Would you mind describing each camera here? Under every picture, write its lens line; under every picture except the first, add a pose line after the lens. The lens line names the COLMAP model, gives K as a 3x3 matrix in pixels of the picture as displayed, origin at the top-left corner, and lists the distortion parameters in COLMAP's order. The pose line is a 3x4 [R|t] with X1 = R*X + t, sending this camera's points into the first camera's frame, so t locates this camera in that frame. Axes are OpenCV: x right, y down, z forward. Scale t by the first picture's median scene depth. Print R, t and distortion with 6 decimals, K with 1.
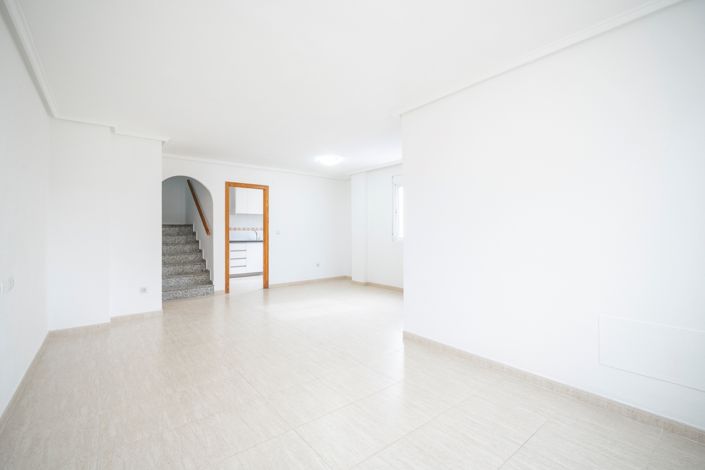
lens RADIAL K [[313.3, 0, 352.0], [0, 313.3, 233.2], [0, 0, 1]] dist [0.002581, 0.000248]
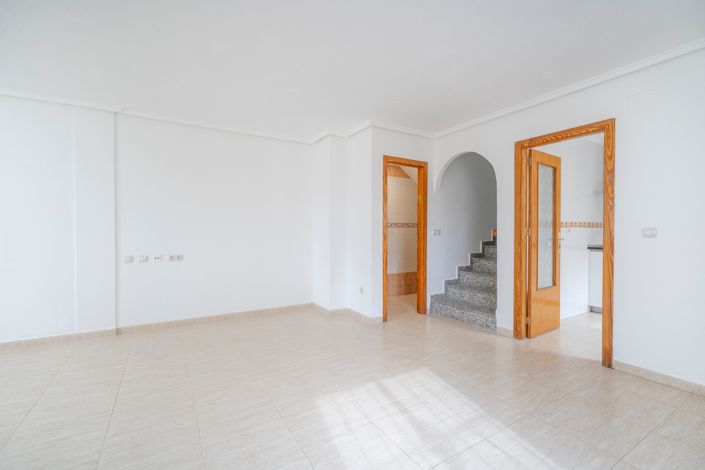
lens RADIAL K [[313.3, 0, 347.7], [0, 313.3, 231.0], [0, 0, 1]] dist [0.002581, 0.000248]
pose [[-0.130841, 0.003044, -0.991399, 0.211111], [-0.009385, 0.999947, 0.004309, -0.002302], [0.991359, 0.009868, -0.130805, 0.797646]]
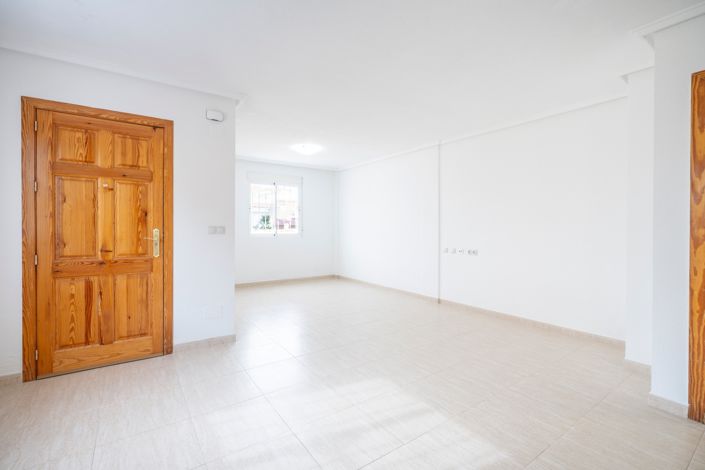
lens RADIAL K [[313.3, 0, 348.4], [0, 313.3, 231.8], [0, 0, 1]] dist [0.002581, 0.000248]
pose [[-0.998225, -0.009467, 0.058802, -0.133396], [-0.008356, 0.999782, 0.019112, -0.002513], [-0.058970, 0.018587, -0.998087, 1.134033]]
